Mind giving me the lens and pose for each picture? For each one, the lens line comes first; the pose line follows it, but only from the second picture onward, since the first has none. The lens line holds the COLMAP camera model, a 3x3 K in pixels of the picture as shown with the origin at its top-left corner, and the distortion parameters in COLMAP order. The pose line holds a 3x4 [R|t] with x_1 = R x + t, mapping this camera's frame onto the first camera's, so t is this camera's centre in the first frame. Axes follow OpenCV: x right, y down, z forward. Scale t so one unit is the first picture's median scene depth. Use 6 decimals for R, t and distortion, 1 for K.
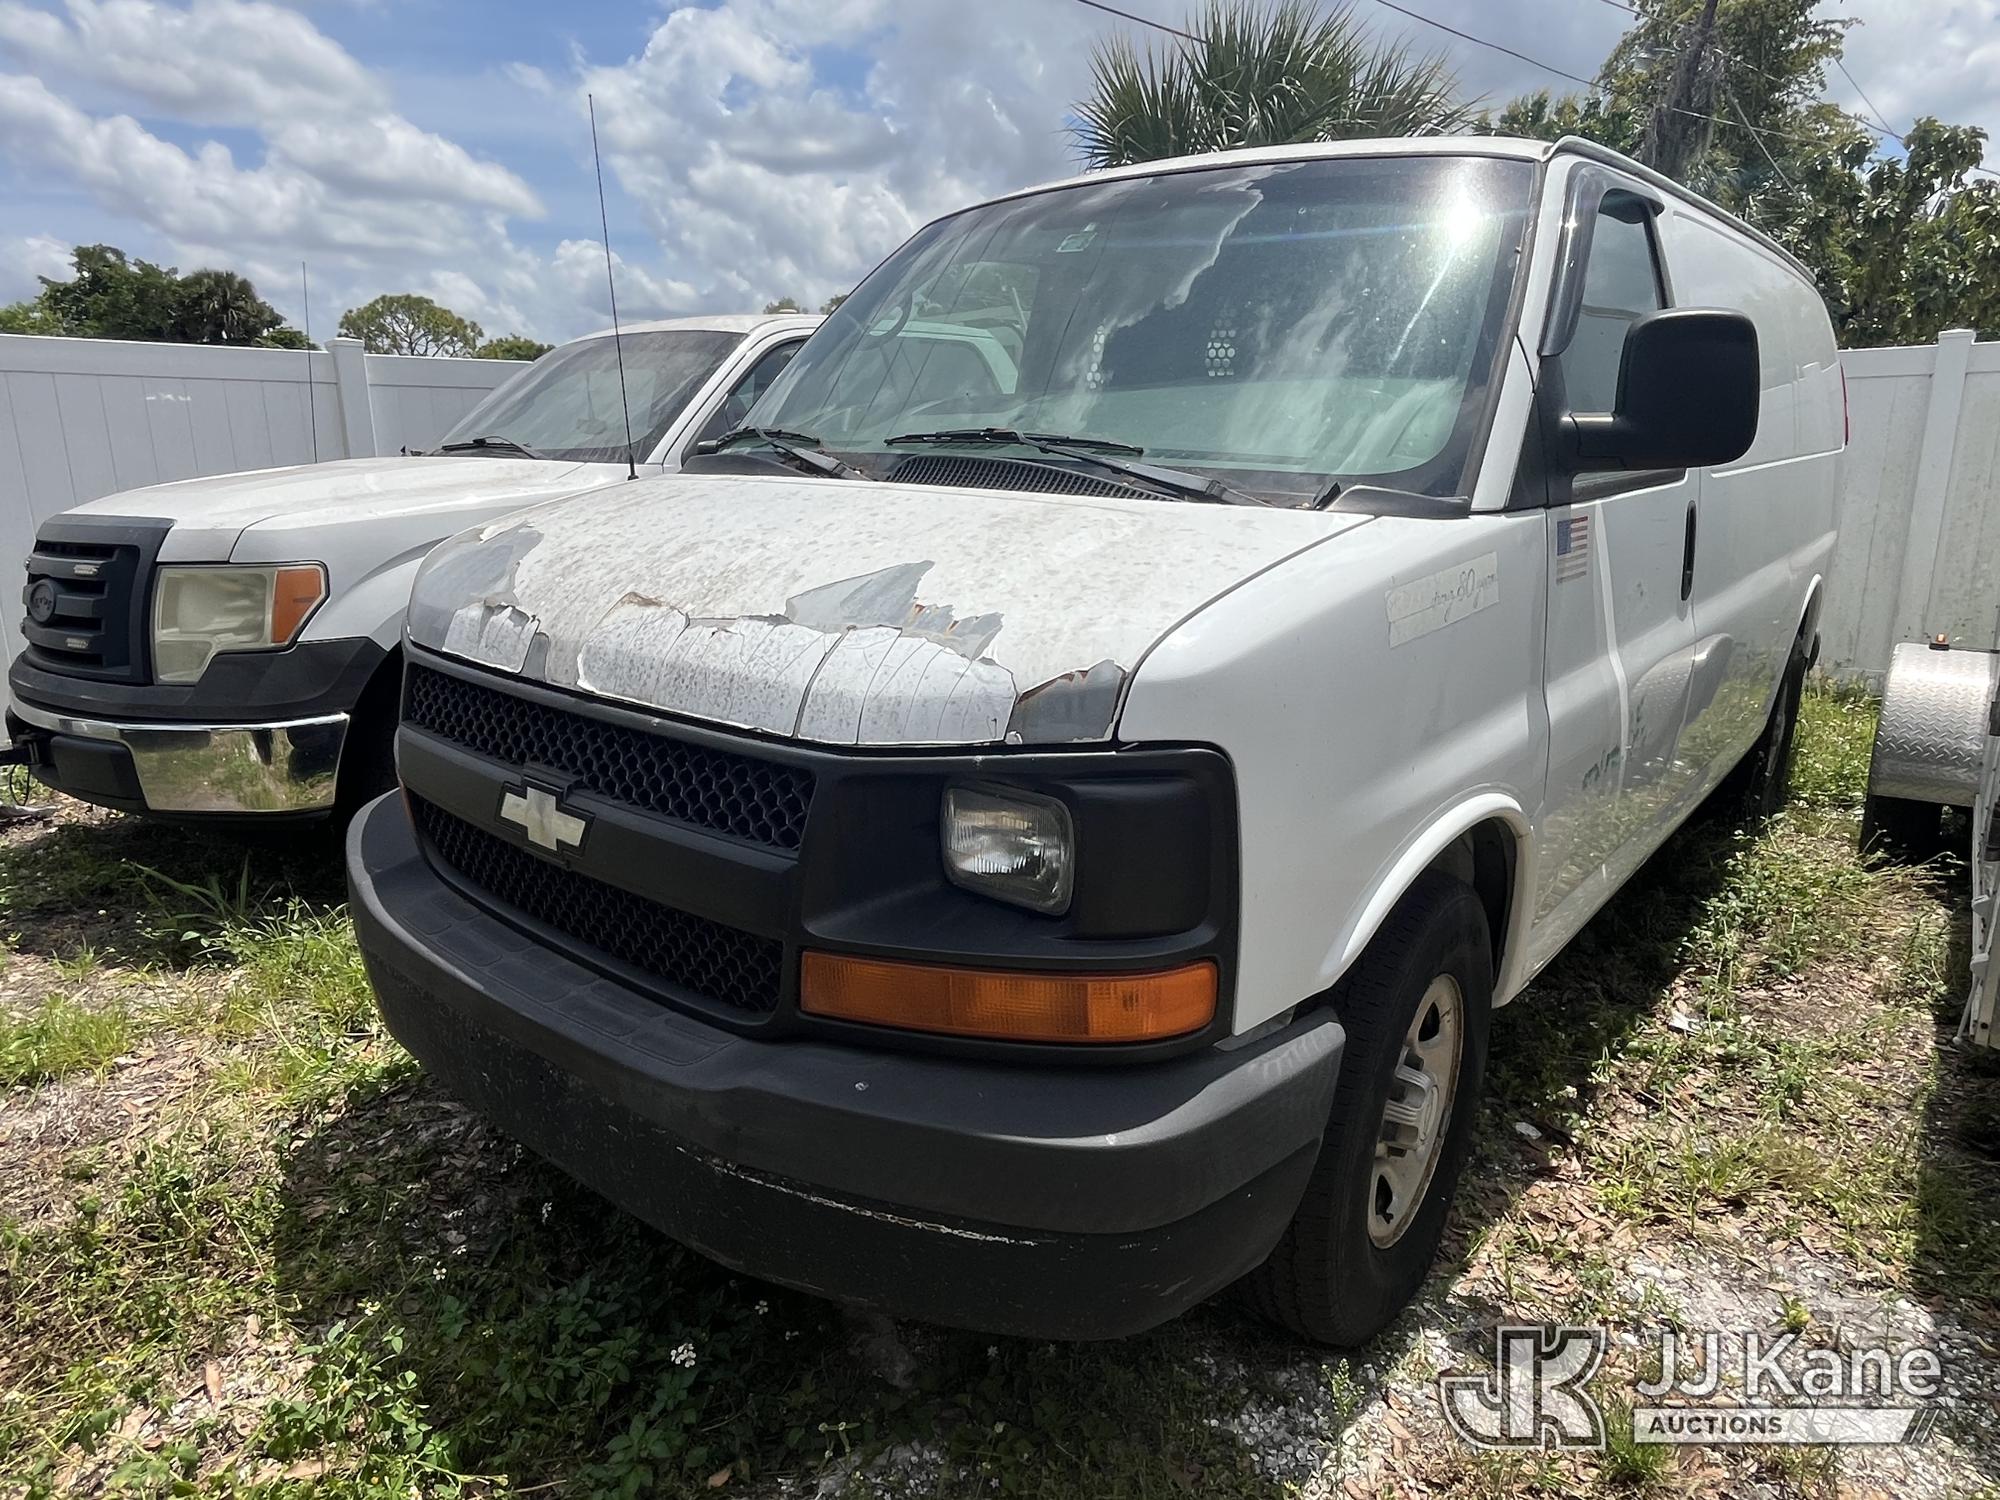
lens RADIAL K [[1275.6, 0, 980.5], [0, 1275.6, 755.8], [0, 0, 1]] dist [0.003764, 0.000203]
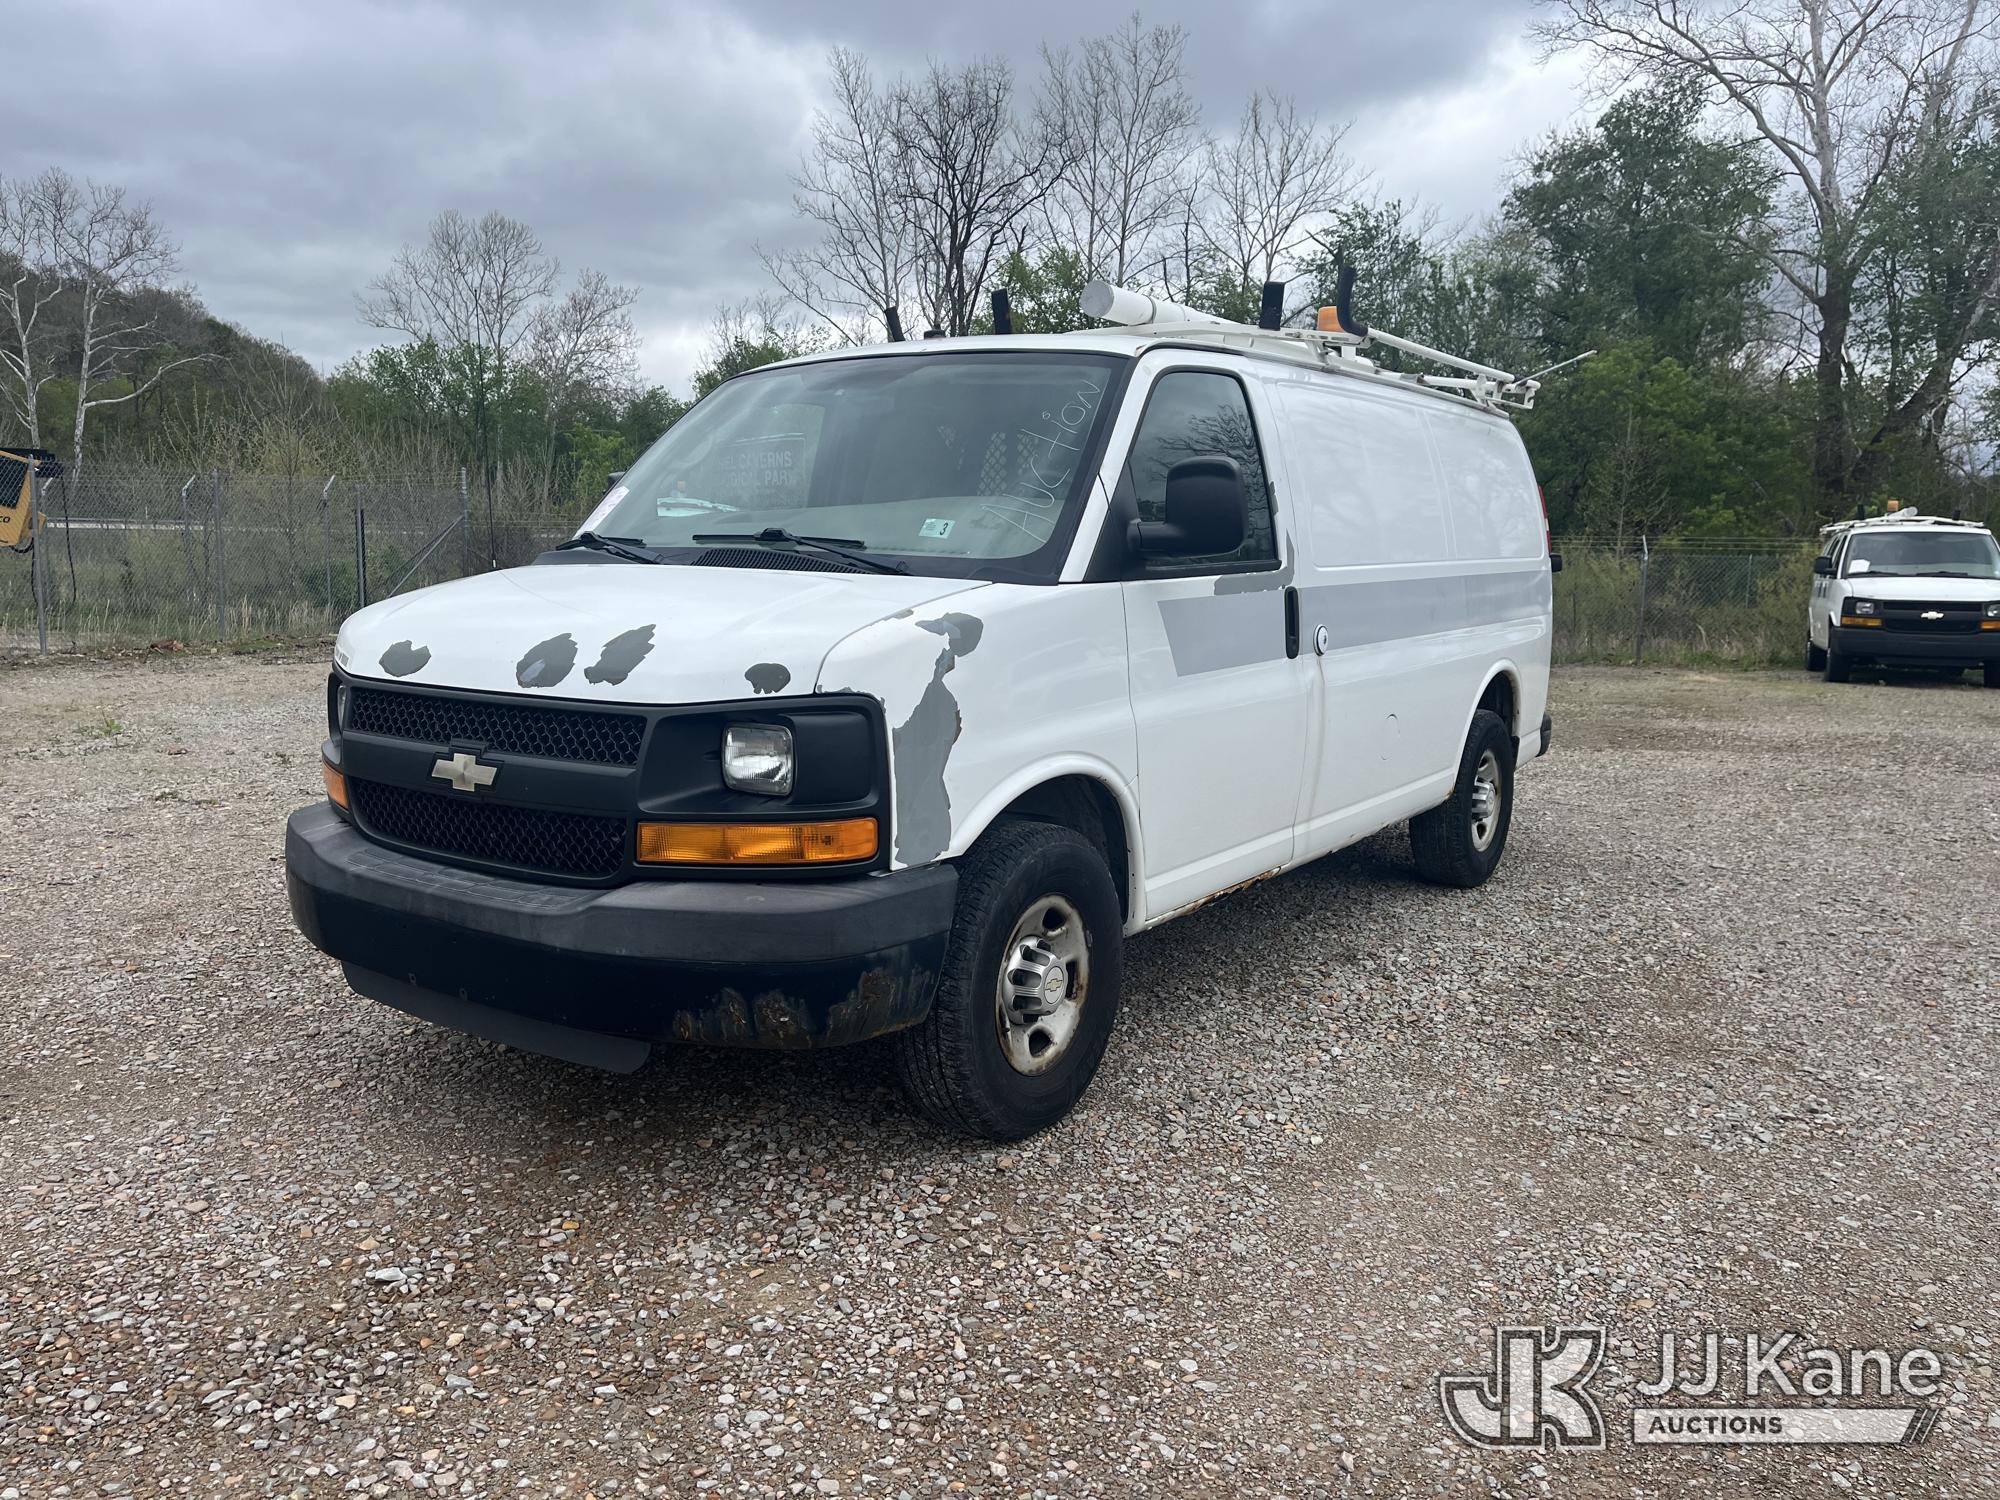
lens RADIAL K [[1638.7, 0, 996.6], [0, 1638.7, 750.7], [0, 0, 1]] dist [0.064587, -0.025337]
pose [[0.995035, -0.009193, 0.099099, 0.105902], [0.022190, 0.991153, -0.130858, 0.309210], [-0.097019, 0.132408, 0.986436, -1.076583]]
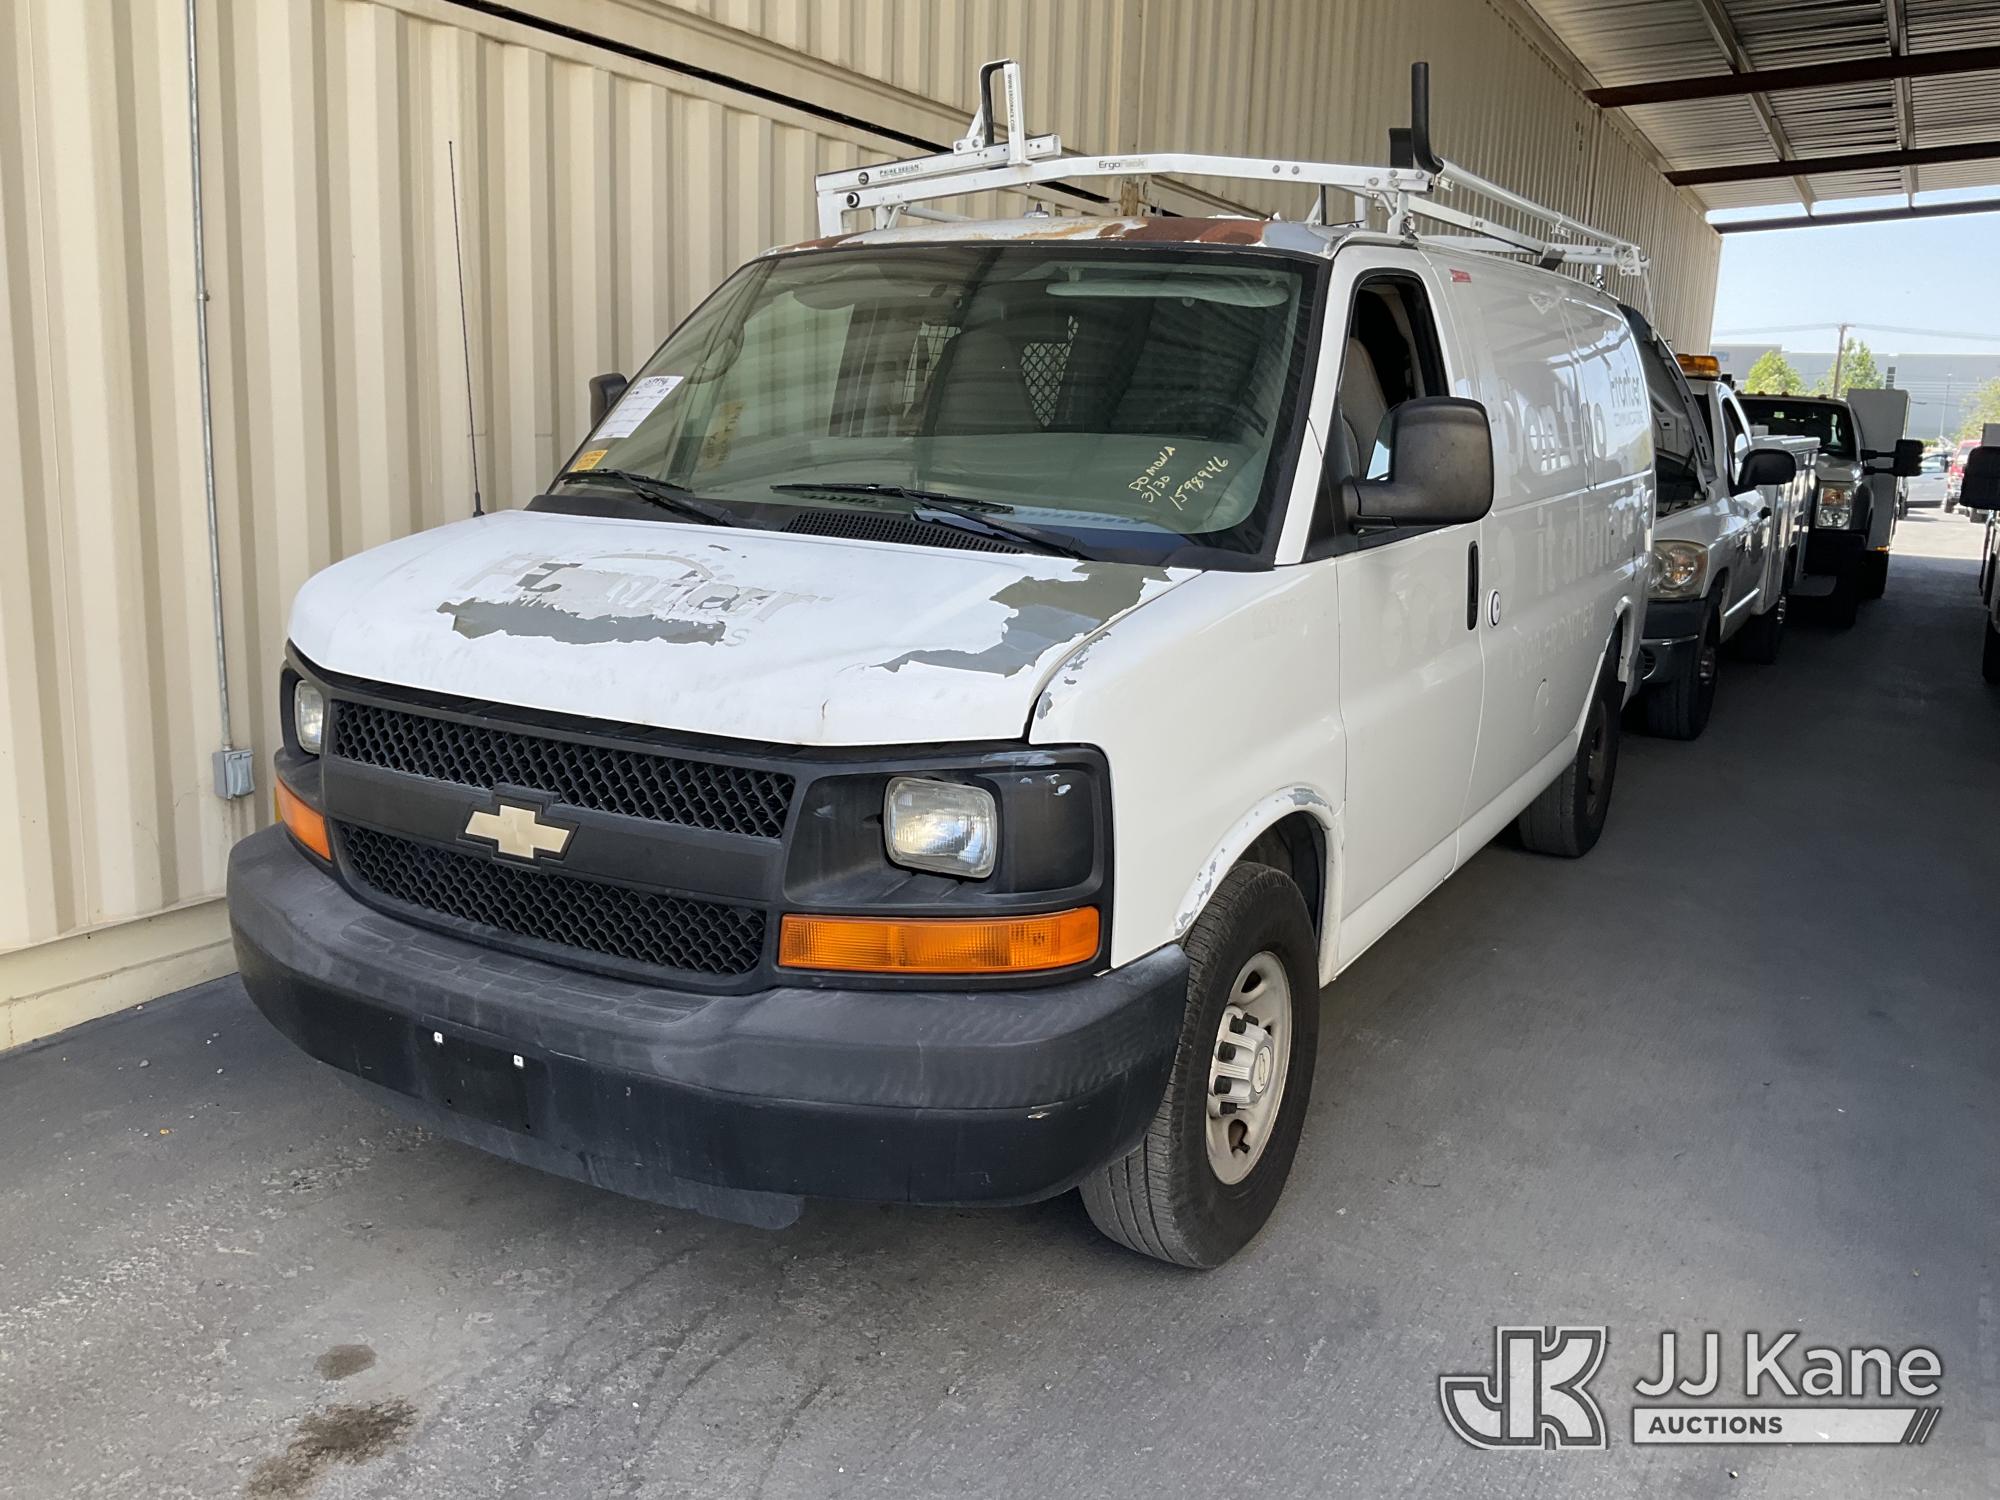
lens RADIAL K [[1794.8, 0, 1011.3], [0, 1794.8, 740.4], [0, 0, 1]] dist [0.063525, 0.006849]
pose [[0.980172, -0.019906, 0.197144, -0.232292], [0.030192, 0.998327, -0.049307, 0.062572], [-0.195833, 0.054281, 0.979134, -0.708898]]
